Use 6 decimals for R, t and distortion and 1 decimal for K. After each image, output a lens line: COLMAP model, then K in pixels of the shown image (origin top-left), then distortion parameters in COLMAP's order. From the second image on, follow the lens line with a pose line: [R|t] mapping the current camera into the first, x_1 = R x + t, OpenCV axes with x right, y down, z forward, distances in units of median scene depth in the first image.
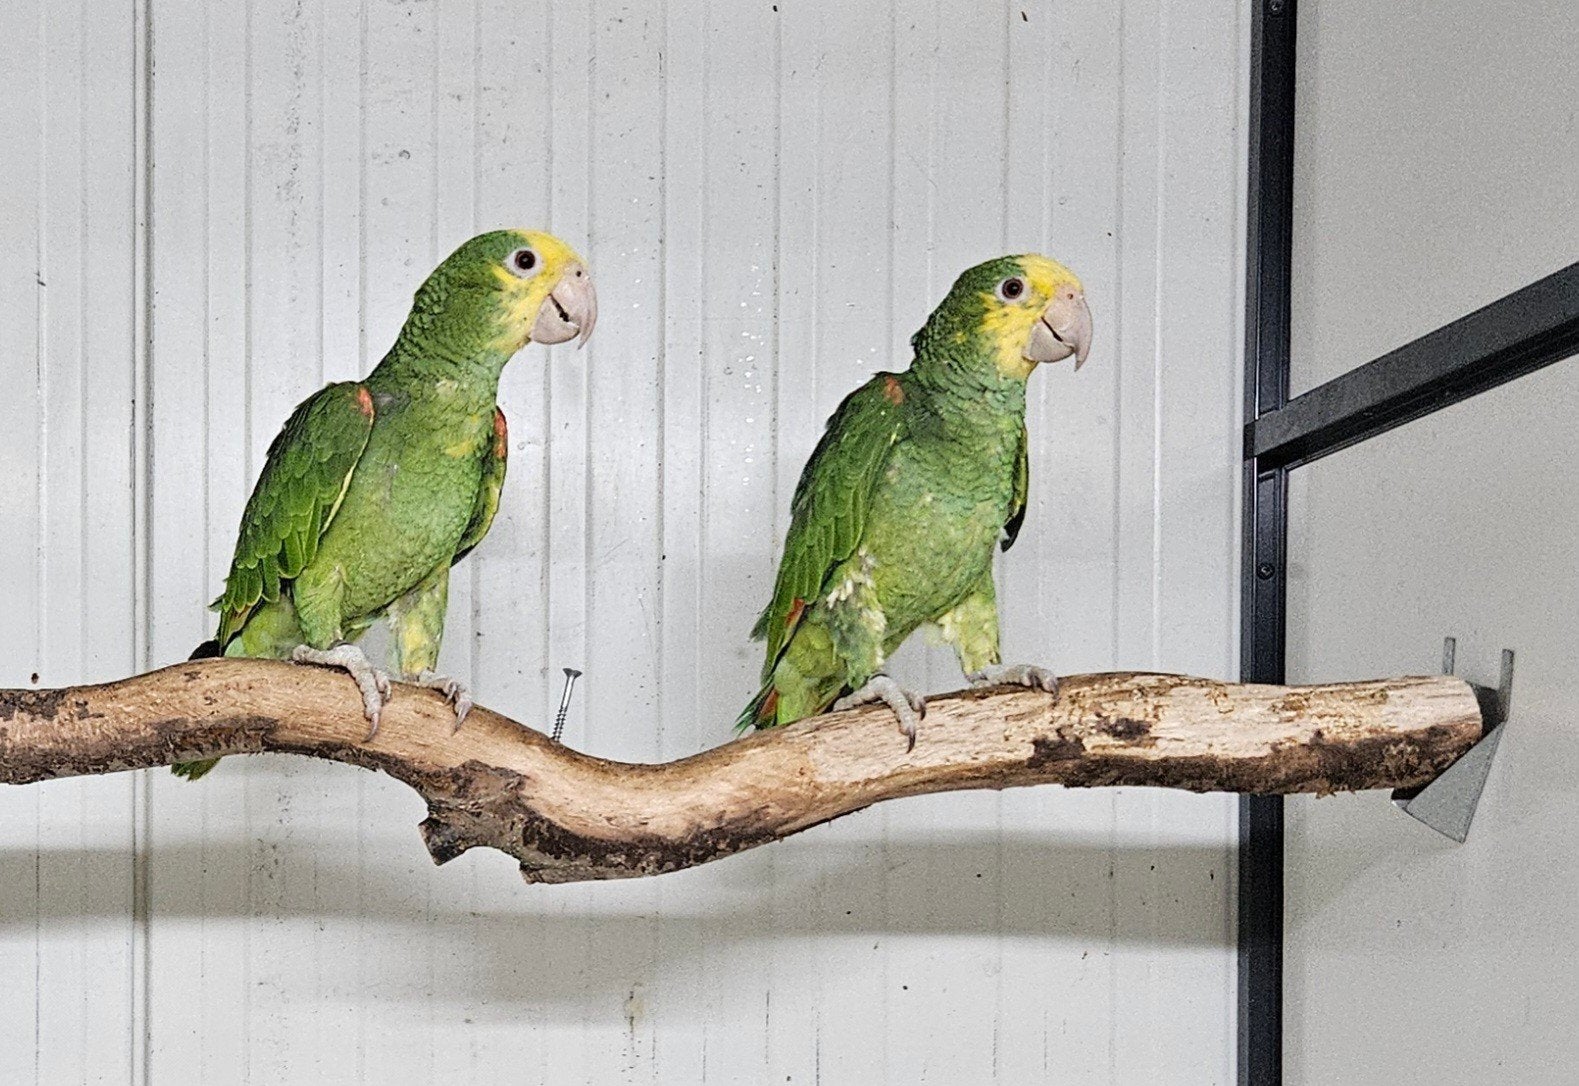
lens RADIAL K [[676.6, 0, 789.5], [0, 676.6, 541.5], [0, 0, 1]] dist [-0.003014, -0.000489]
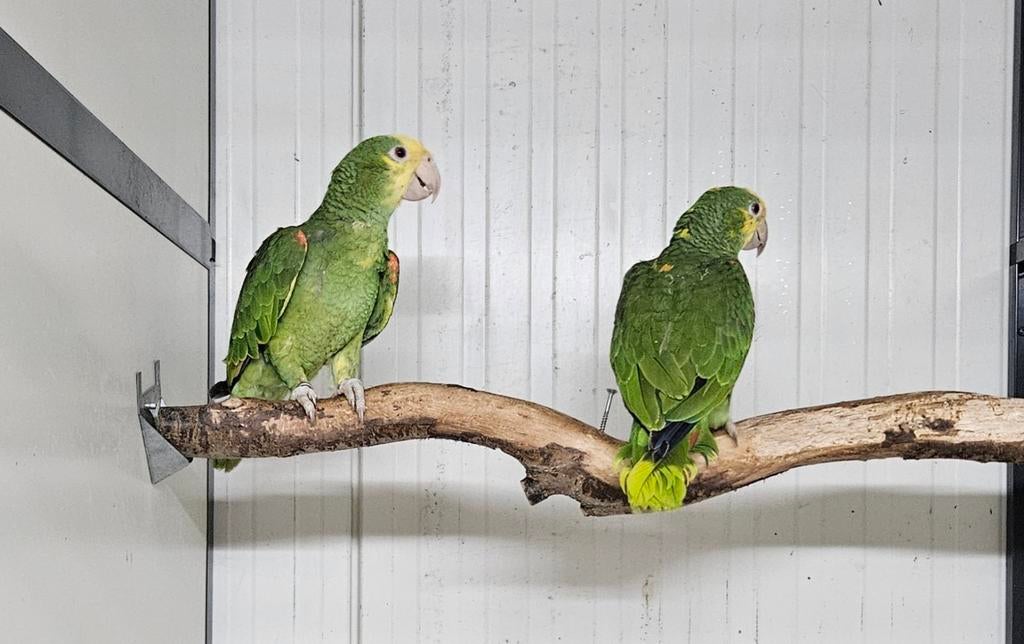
lens RADIAL K [[413.0, 0, 512.0], [0, 413.0, 324.5], [0, 0, 1]] dist [-0.003708, 0.000244]
pose [[0.999991, 0.000701, -0.004282, -0.565558], [-0.000702, 1.000000, -0.000284, 0.028065], [0.004282, 0.000287, 0.999991, -0.031438]]
